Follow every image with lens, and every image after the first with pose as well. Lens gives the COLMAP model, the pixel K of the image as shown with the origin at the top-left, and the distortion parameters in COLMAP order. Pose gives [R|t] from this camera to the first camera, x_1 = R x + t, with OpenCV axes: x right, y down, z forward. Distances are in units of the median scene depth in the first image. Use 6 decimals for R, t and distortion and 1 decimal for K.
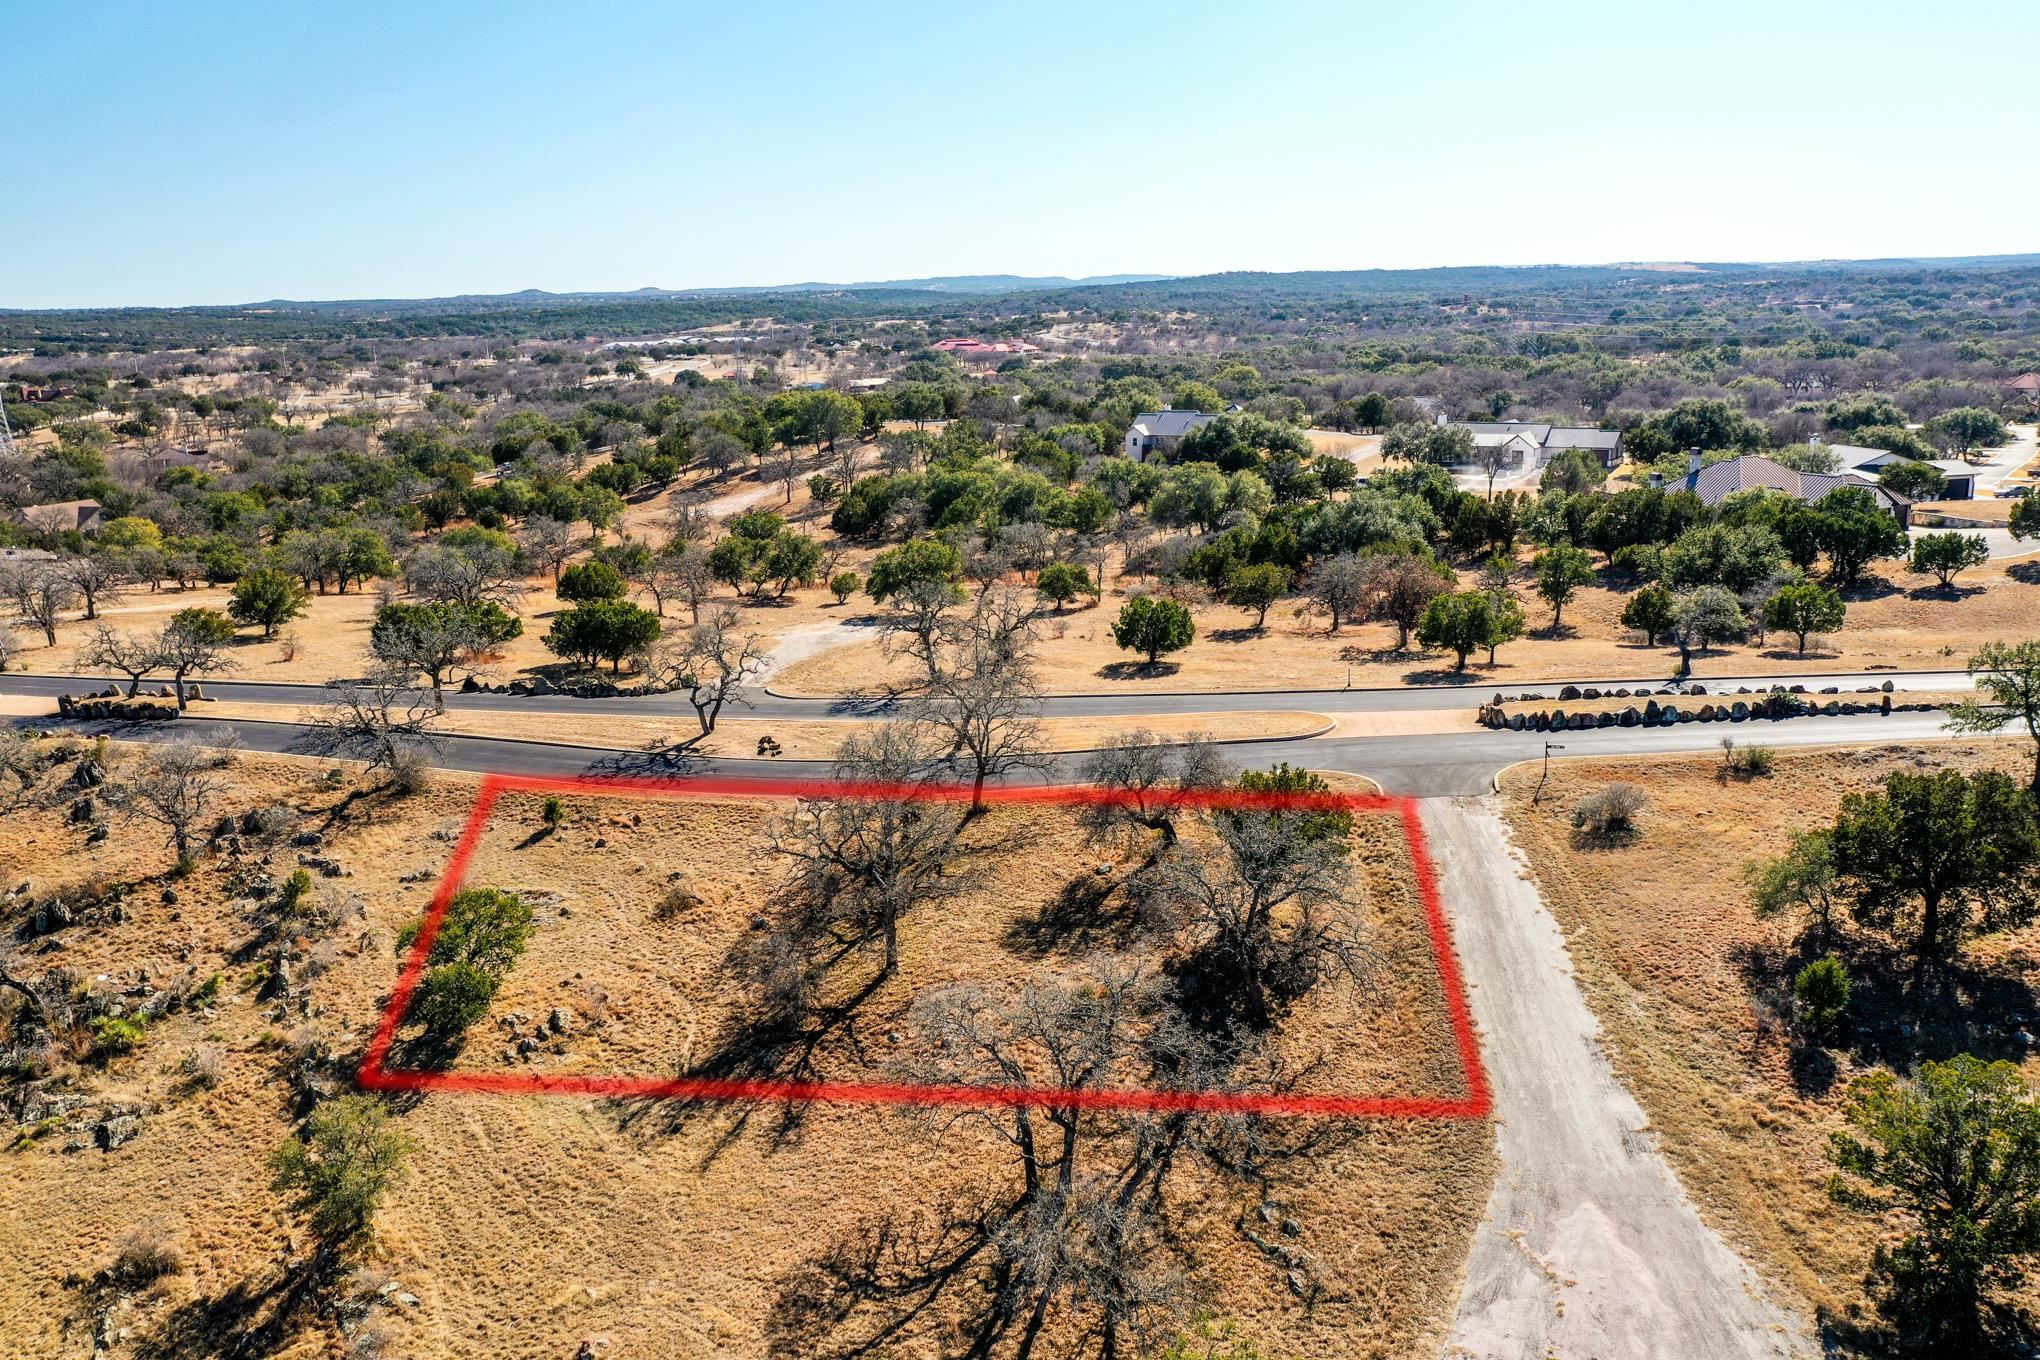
lens RADIAL K [[1611.9, 0, 1024.8], [0, 1611.9, 680.5], [0, 0, 1]] dist [0.009662, 0.000229]
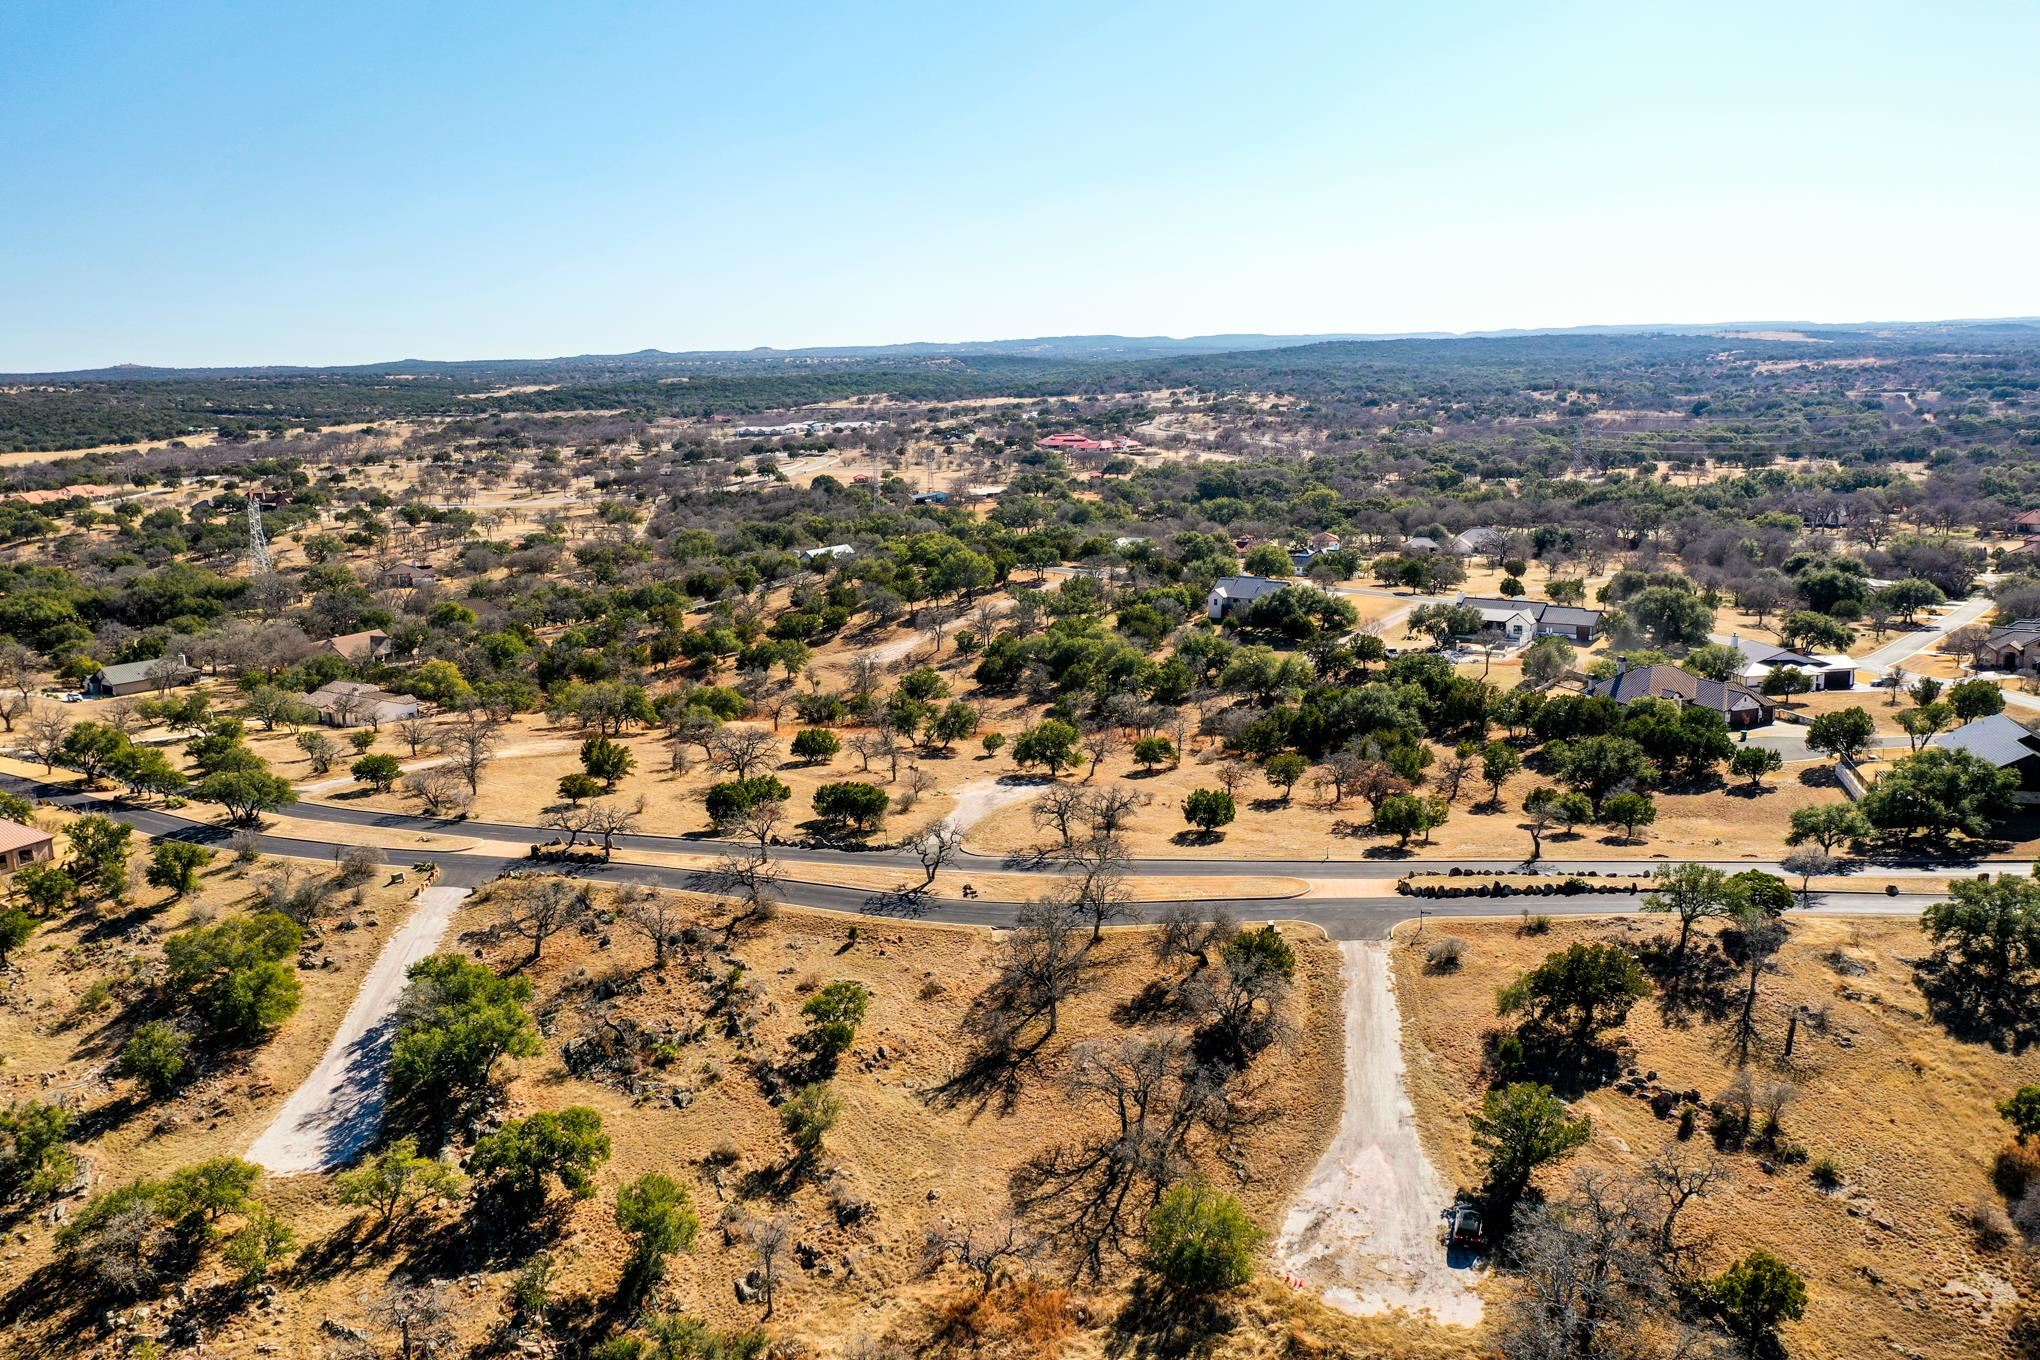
lens RADIAL K [[1611.9, 0, 1024.8], [0, 1611.9, 680.5], [0, 0, 1]] dist [0.009662, 0.000229]
pose [[0.998008, 0.013909, -0.061528, -0.003553], [-0.015898, 0.999363, -0.031951, -0.152601], [0.061044, 0.032865, 0.997594, -0.810416]]
